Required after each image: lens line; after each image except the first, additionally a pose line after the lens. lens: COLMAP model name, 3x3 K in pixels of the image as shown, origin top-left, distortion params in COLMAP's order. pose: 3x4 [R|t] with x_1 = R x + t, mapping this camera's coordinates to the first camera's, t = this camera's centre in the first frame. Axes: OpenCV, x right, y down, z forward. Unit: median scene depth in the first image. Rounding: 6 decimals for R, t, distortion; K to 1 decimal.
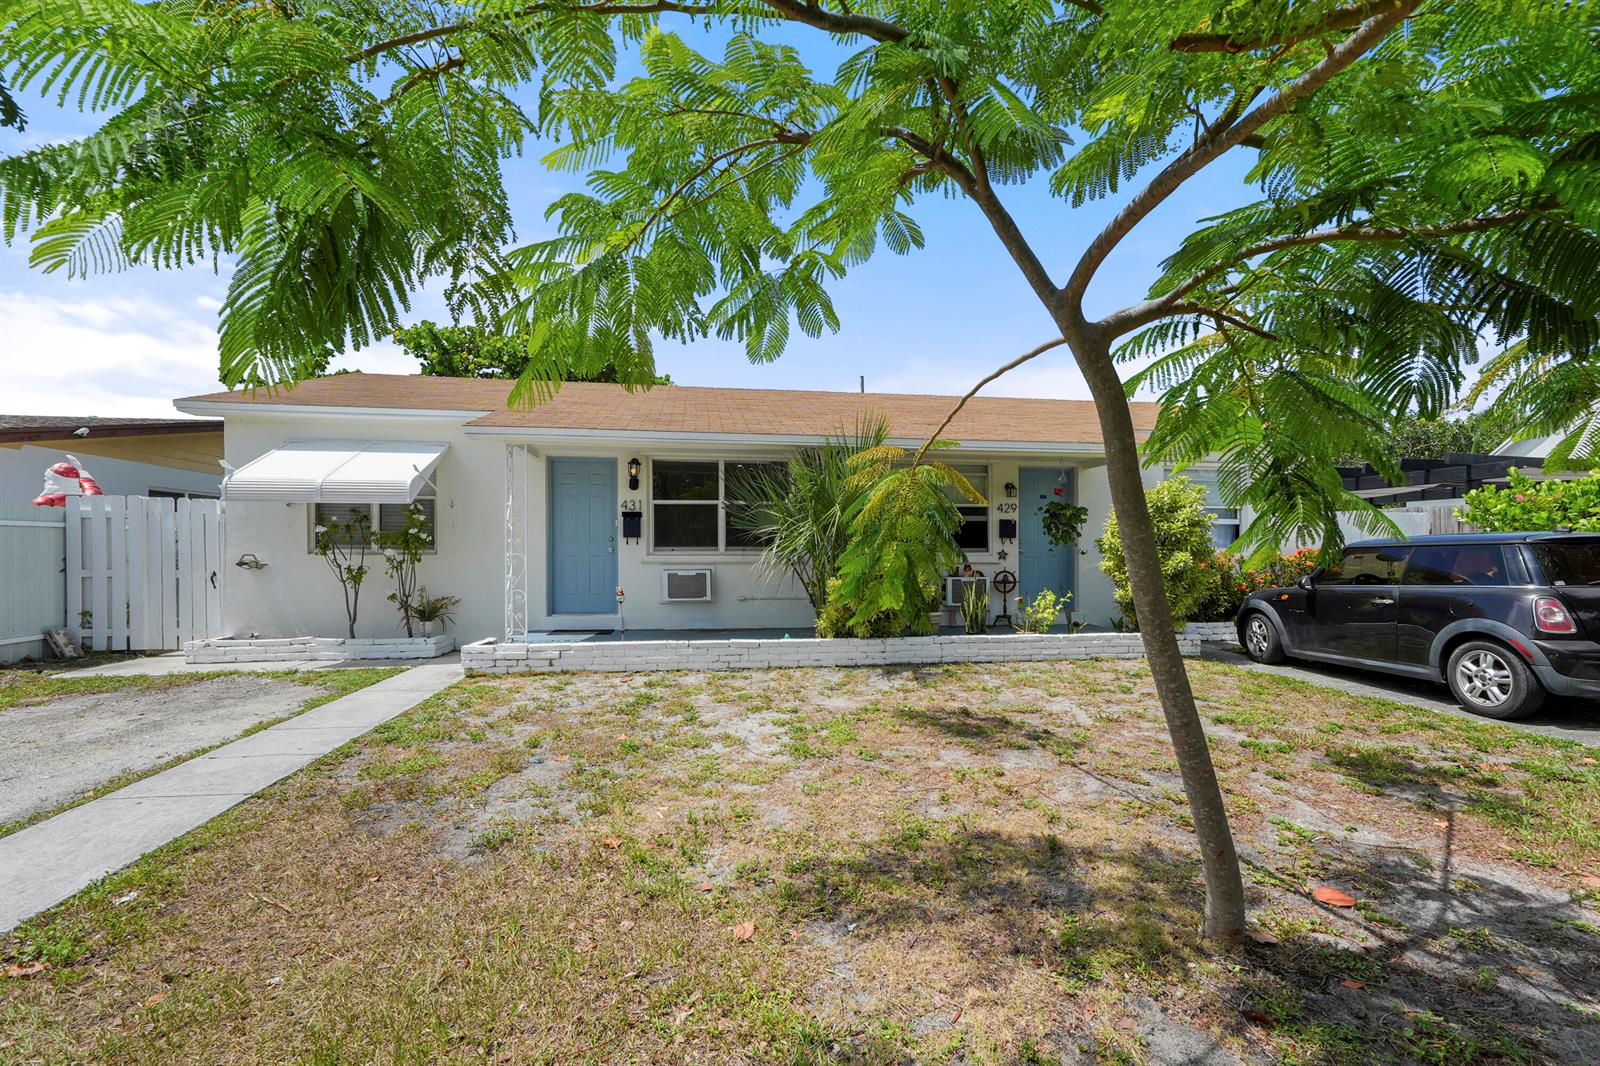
lens RADIAL K [[673.1, 0, 798.6], [0, 673.1, 554.4], [0, 0, 1]] dist [0.001151, 0.000258]
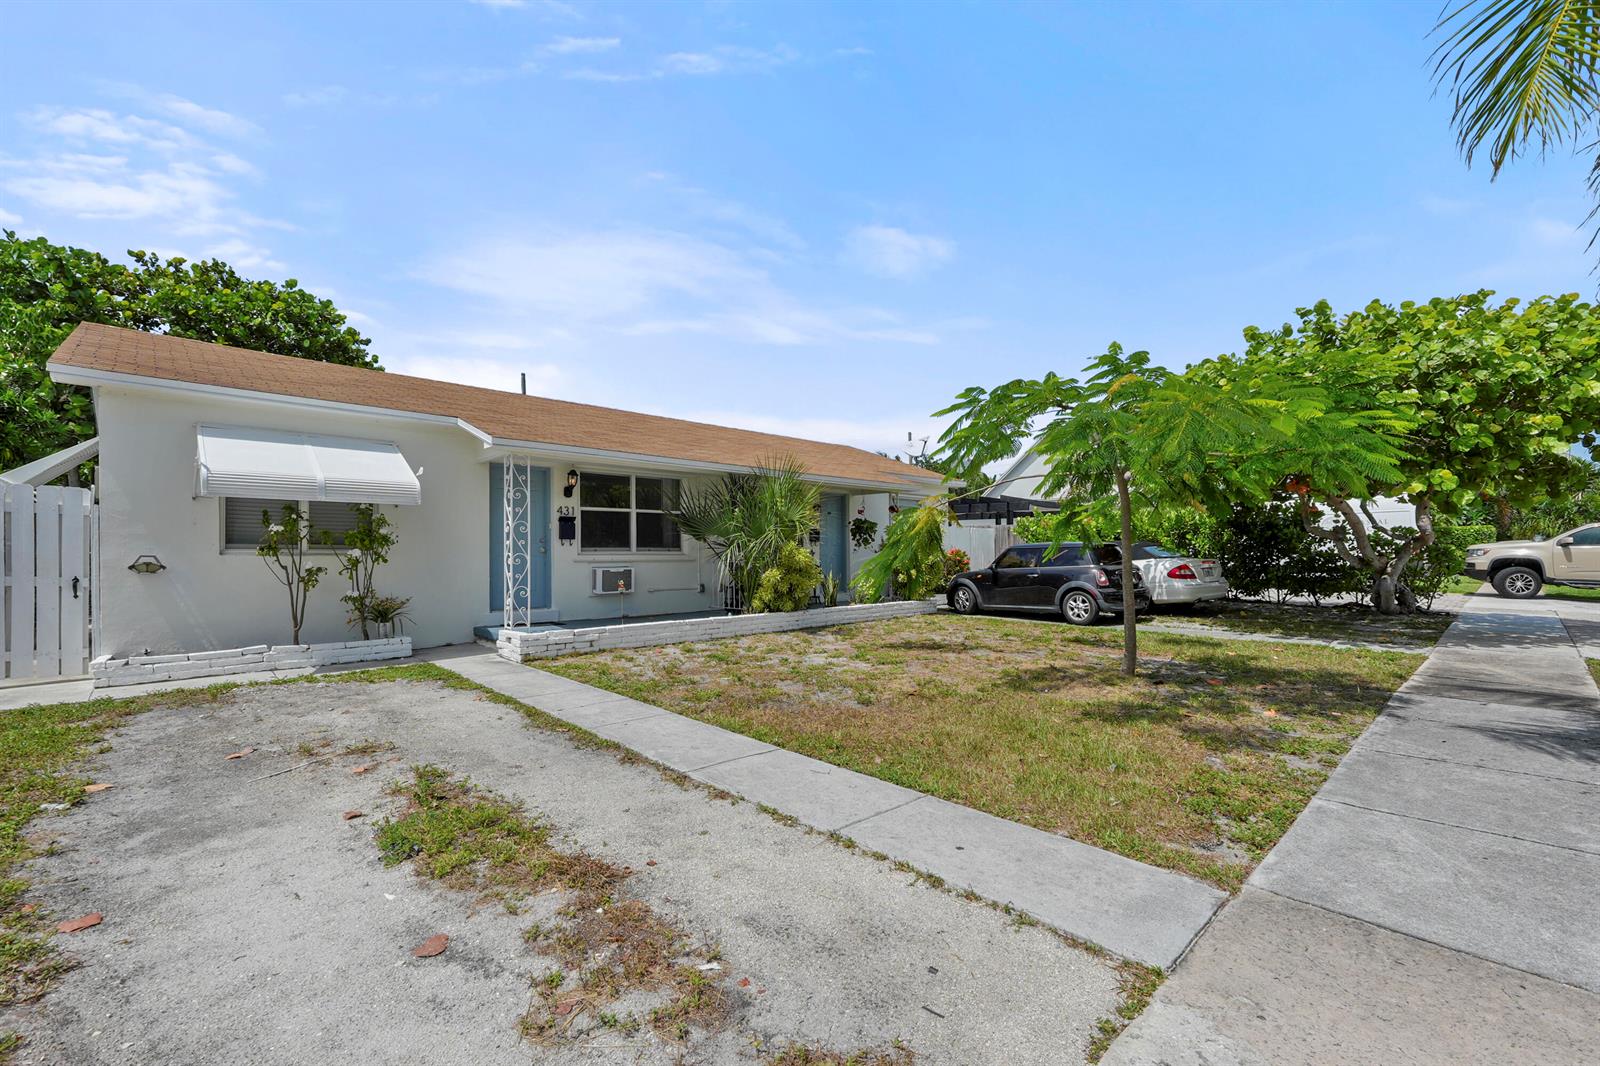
lens RADIAL K [[665.0, 0, 808.1], [0, 665.0, 537.6], [0, 0, 1]] dist [0.001044, 0.000135]
pose [[0.811190, 0.010746, 0.584685, -0.622256], [0.006331, 0.999611, -0.027156, 0.005489], [-0.584749, 0.025731, 0.810806, -0.156536]]
